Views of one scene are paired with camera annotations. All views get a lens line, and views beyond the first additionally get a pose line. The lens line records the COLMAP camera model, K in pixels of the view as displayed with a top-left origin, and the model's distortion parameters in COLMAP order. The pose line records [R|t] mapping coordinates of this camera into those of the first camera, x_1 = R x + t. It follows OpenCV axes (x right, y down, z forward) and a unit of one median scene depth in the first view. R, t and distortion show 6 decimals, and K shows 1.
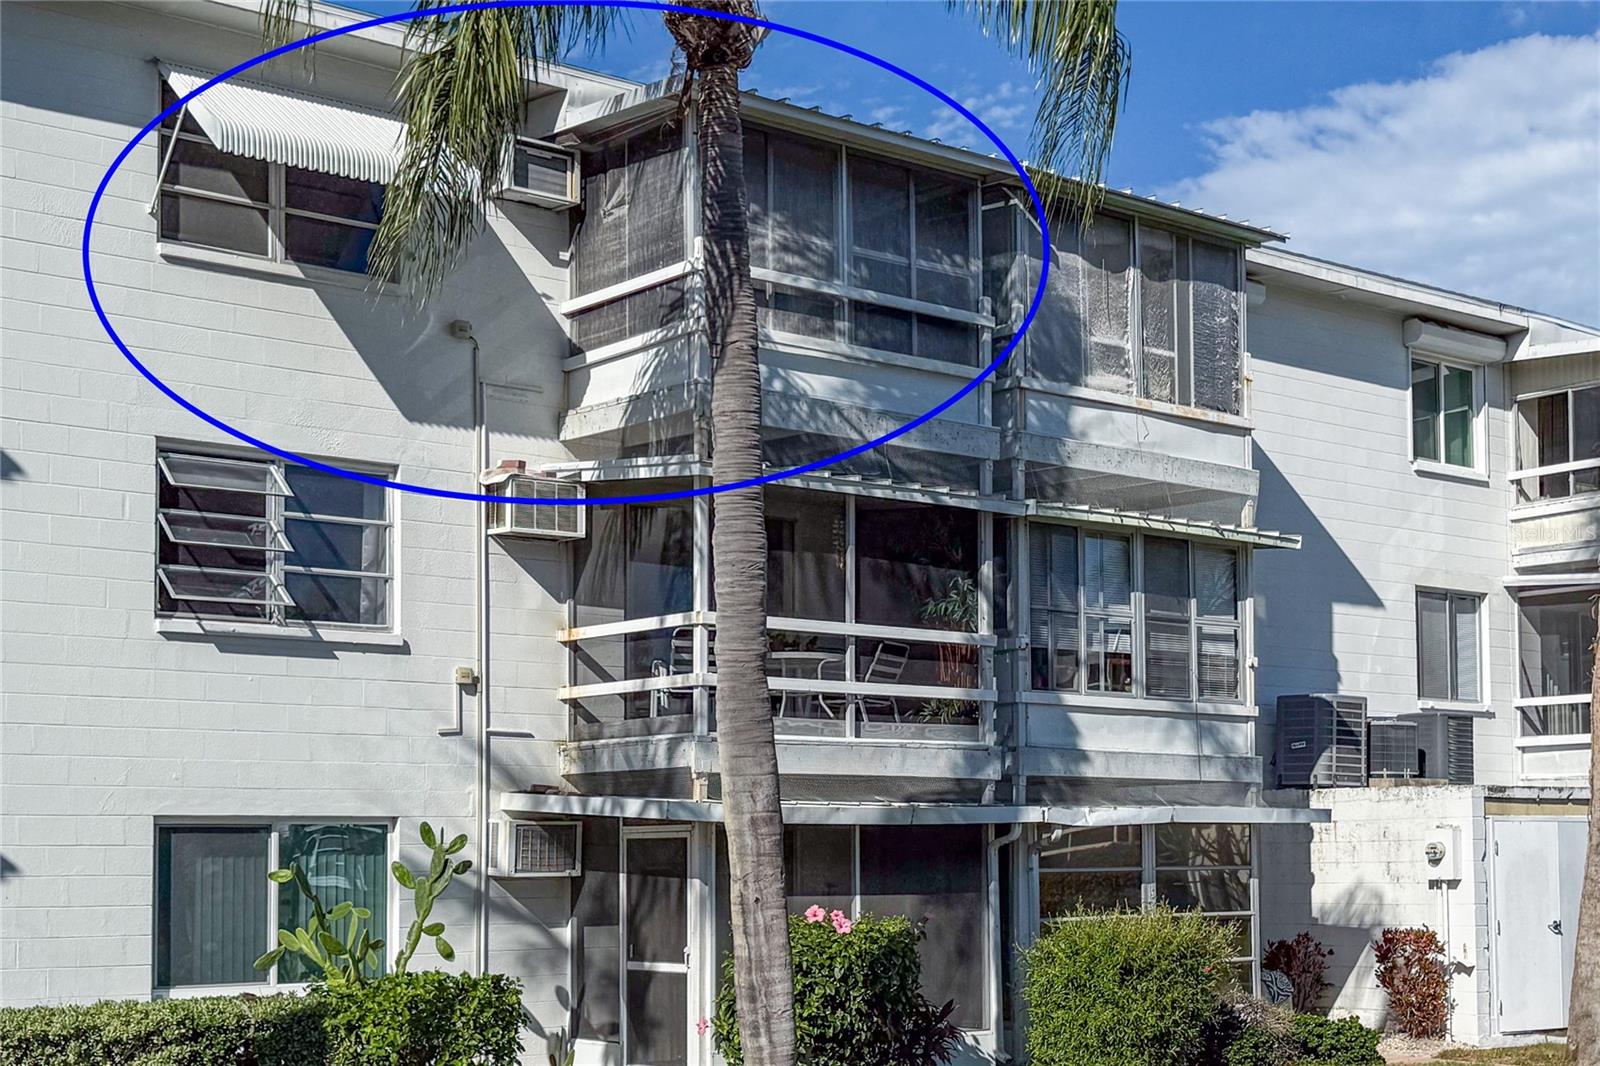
lens RADIAL K [[2177.5, 0, 806.5], [0, 2177.5, 540.0], [0, 0, 1]] dist [0.033528, 0.000000]
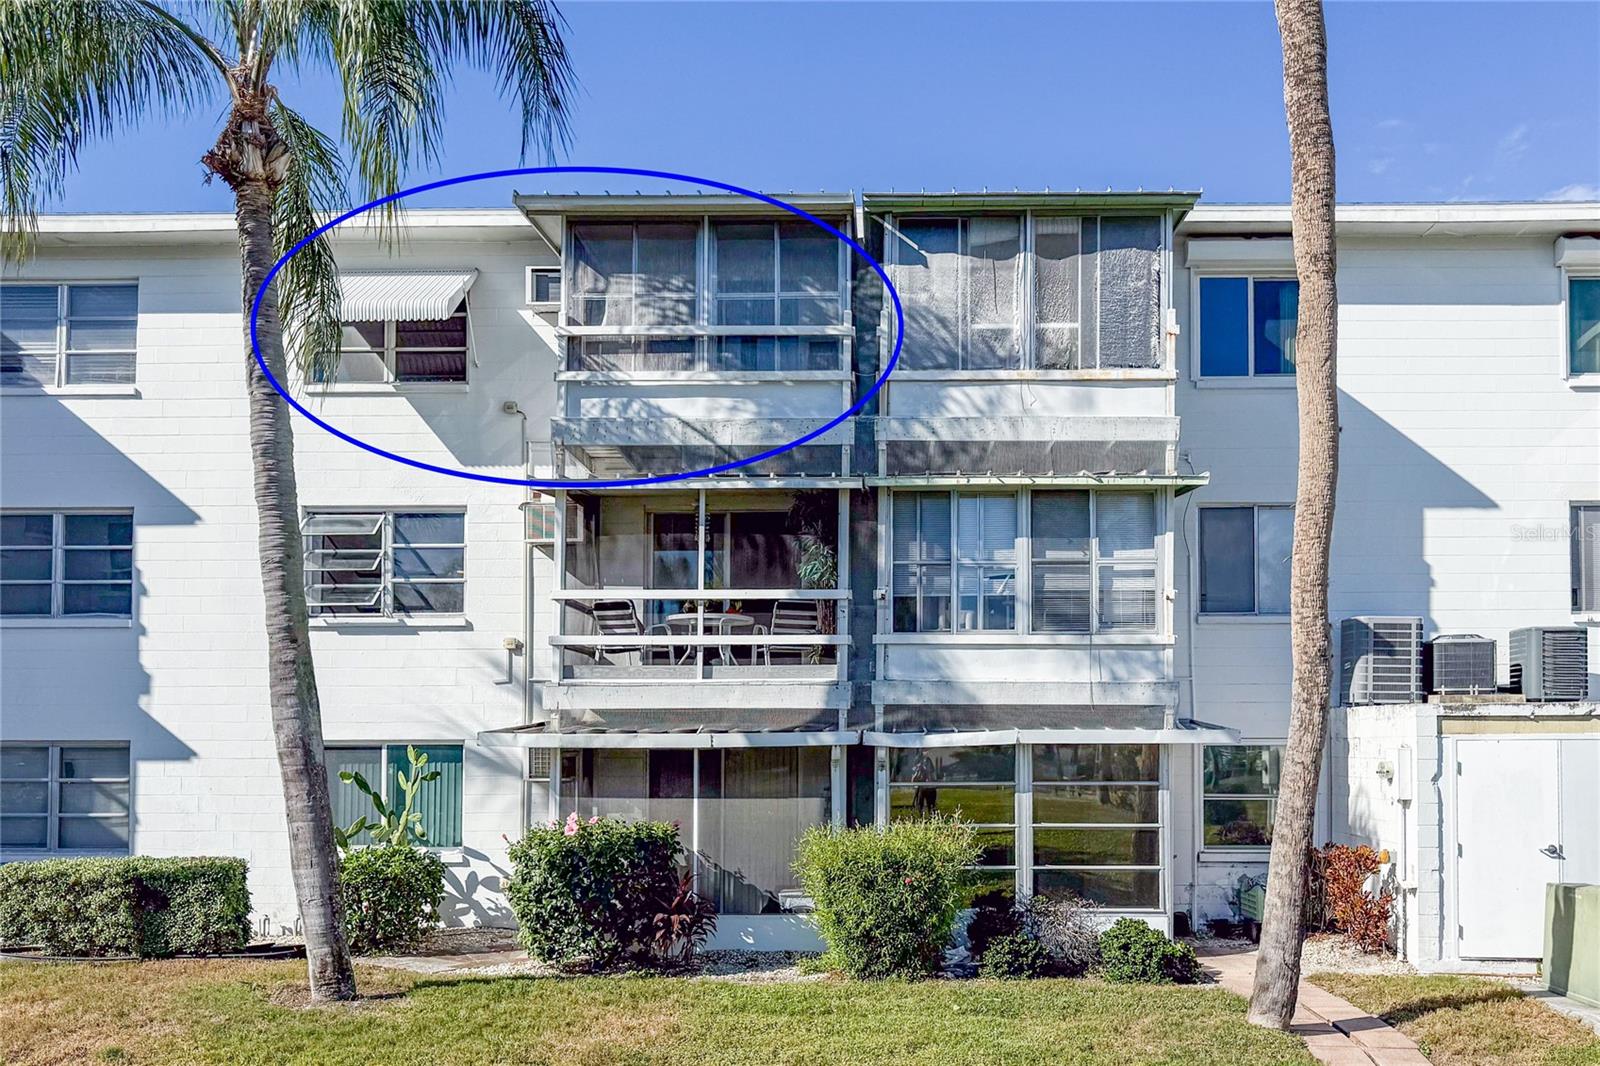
lens RADIAL K [[1259.6, 0, 890.0], [0, 1259.6, 607.5], [0, 0, 1]] dist [0.016962, -0.024741]
pose [[0.775073, -0.058383, -0.629169, 0.562810], [0.088437, 0.995945, 0.016527, 0.045908], [0.625653, -0.068451, 0.777093, 0.487591]]
